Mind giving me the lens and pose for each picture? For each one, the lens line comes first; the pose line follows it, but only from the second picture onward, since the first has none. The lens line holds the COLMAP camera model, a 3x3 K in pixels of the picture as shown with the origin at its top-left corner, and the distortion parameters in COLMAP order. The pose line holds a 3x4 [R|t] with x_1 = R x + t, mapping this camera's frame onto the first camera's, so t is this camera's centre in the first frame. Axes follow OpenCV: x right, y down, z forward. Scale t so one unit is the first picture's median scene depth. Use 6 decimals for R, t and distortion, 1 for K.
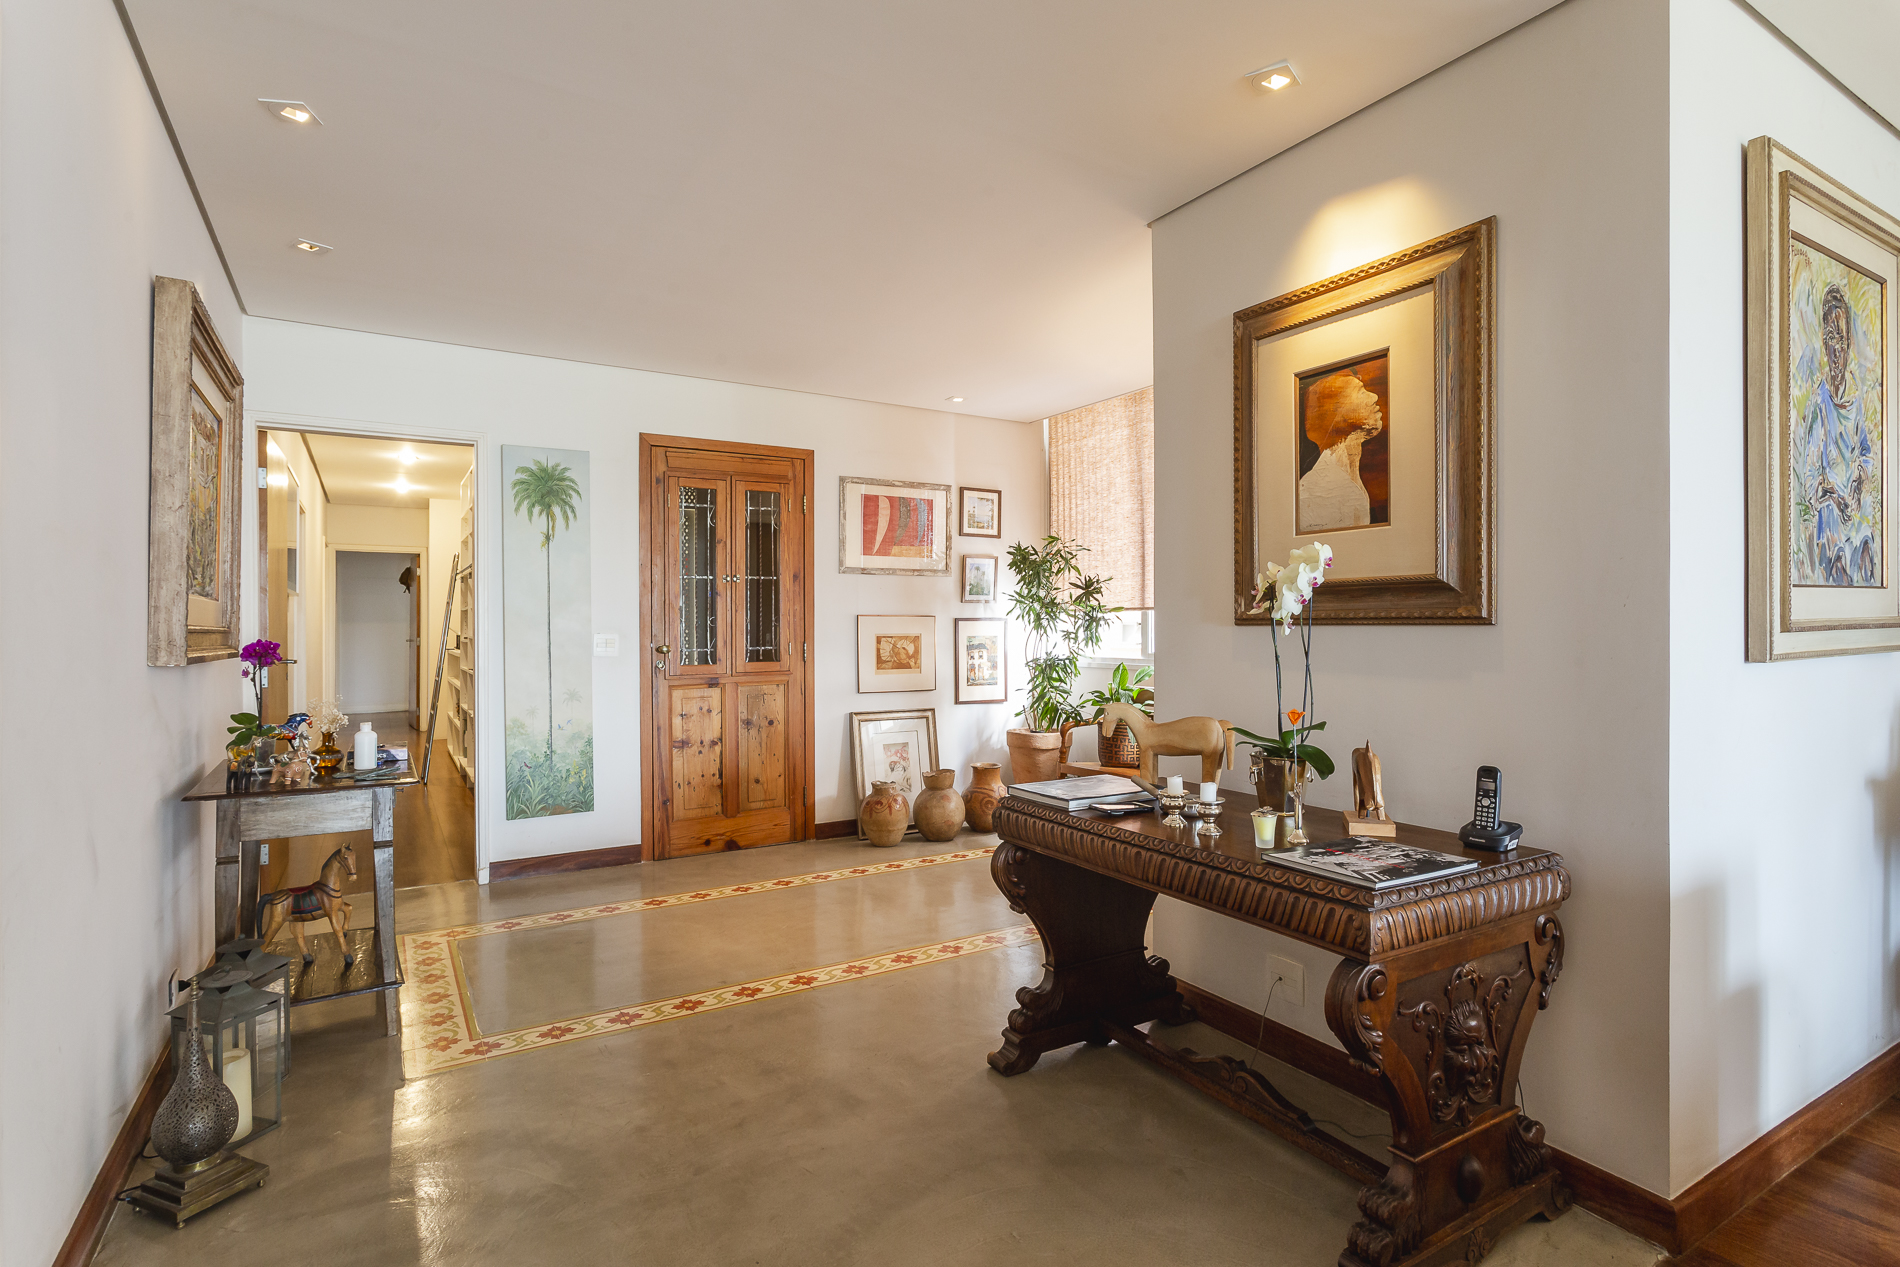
lens RADIAL K [[957.9, 0, 950.0], [0, 957.9, 633.5], [0, 0, 1]] dist [-0.000848, -0.000144]
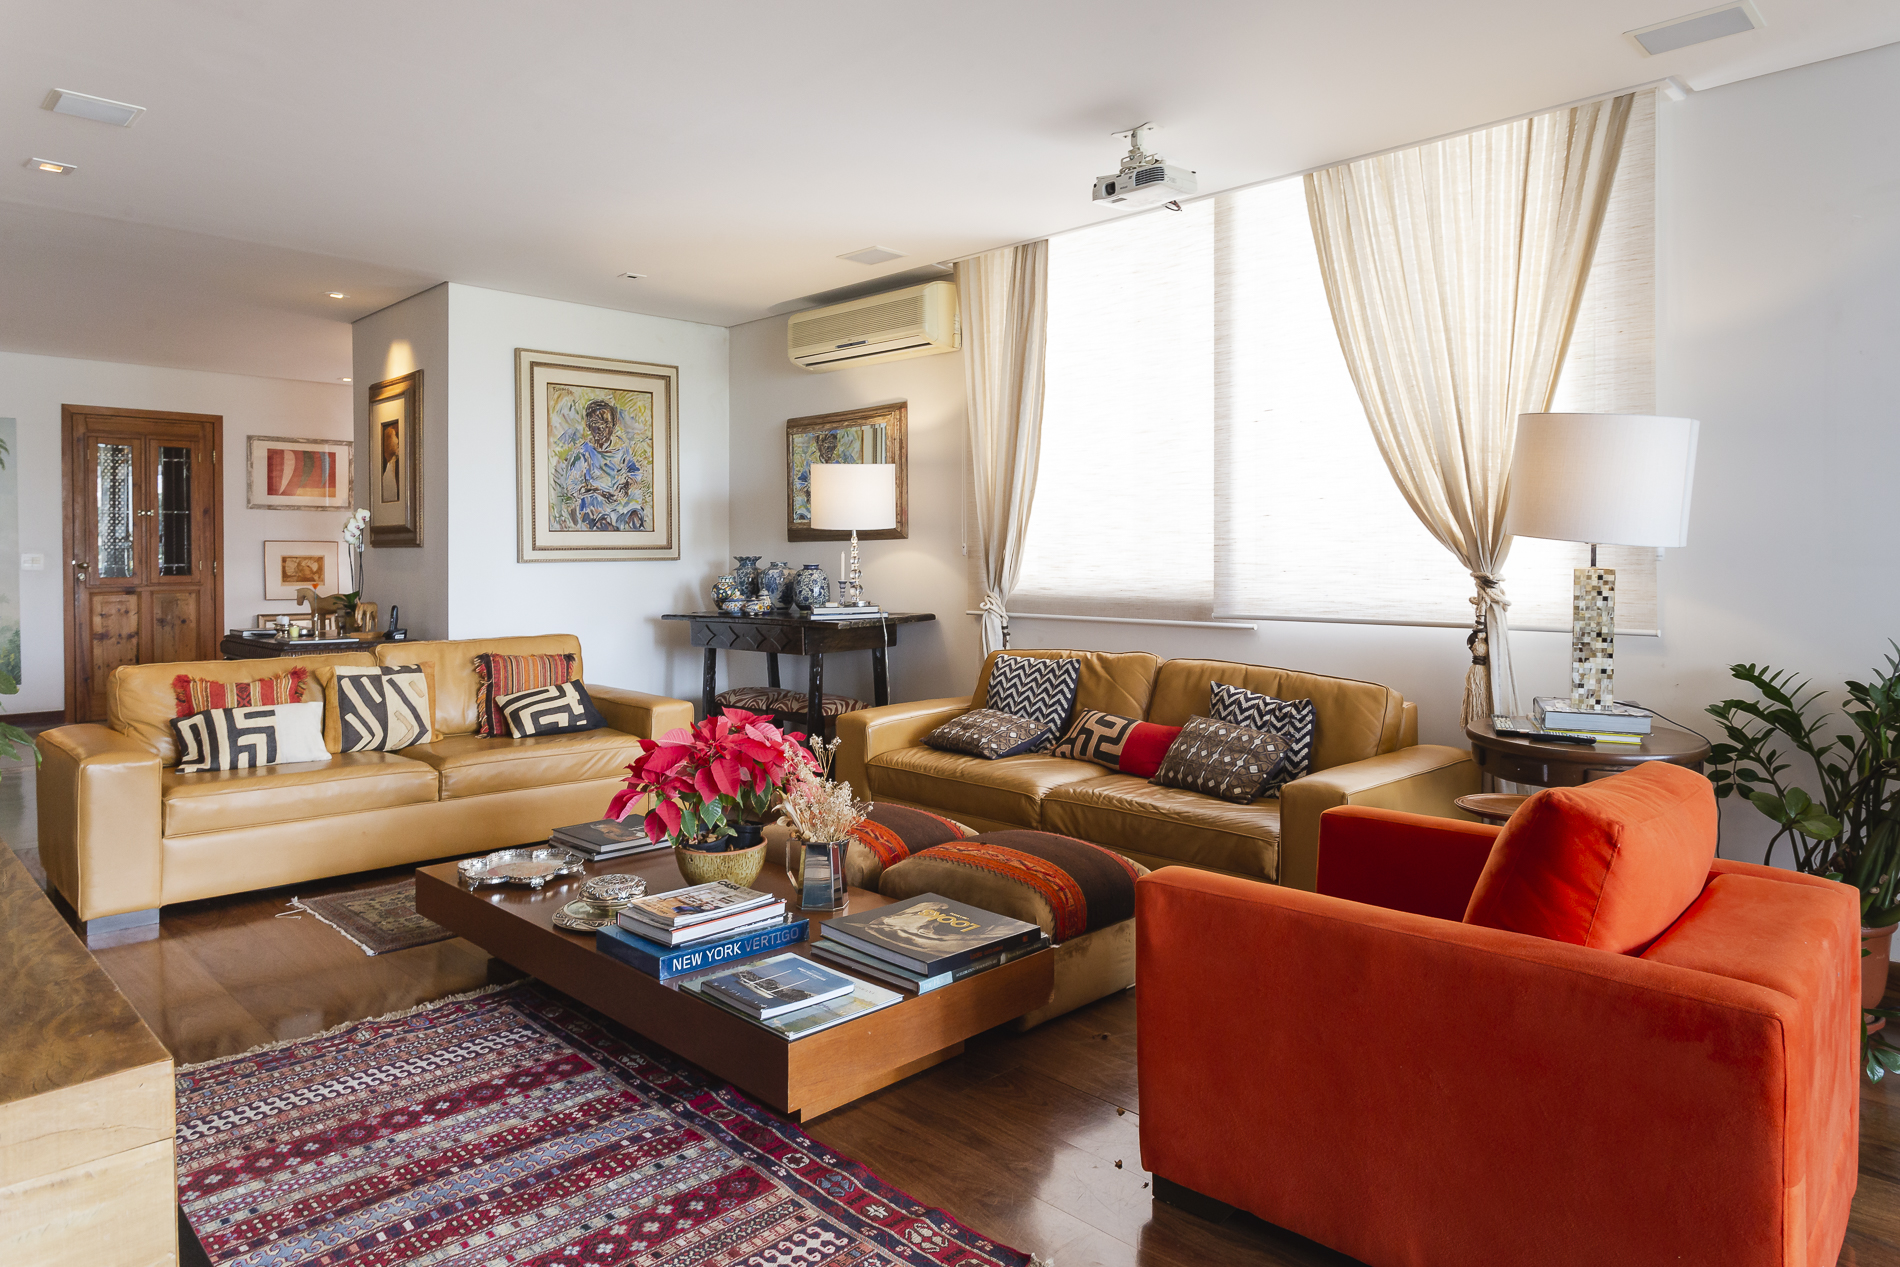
lens RADIAL K [[1170.2, 0, 949.0], [0, 1170.2, 571.1], [0, 0, 1]] dist [0.000782, 0.001546]
pose [[0.971395, -0.000762, 0.237467, 0.462832], [-0.000647, 0.999983, 0.005856, 0.013252], [-0.237468, -0.005842, 0.971378, -0.835790]]
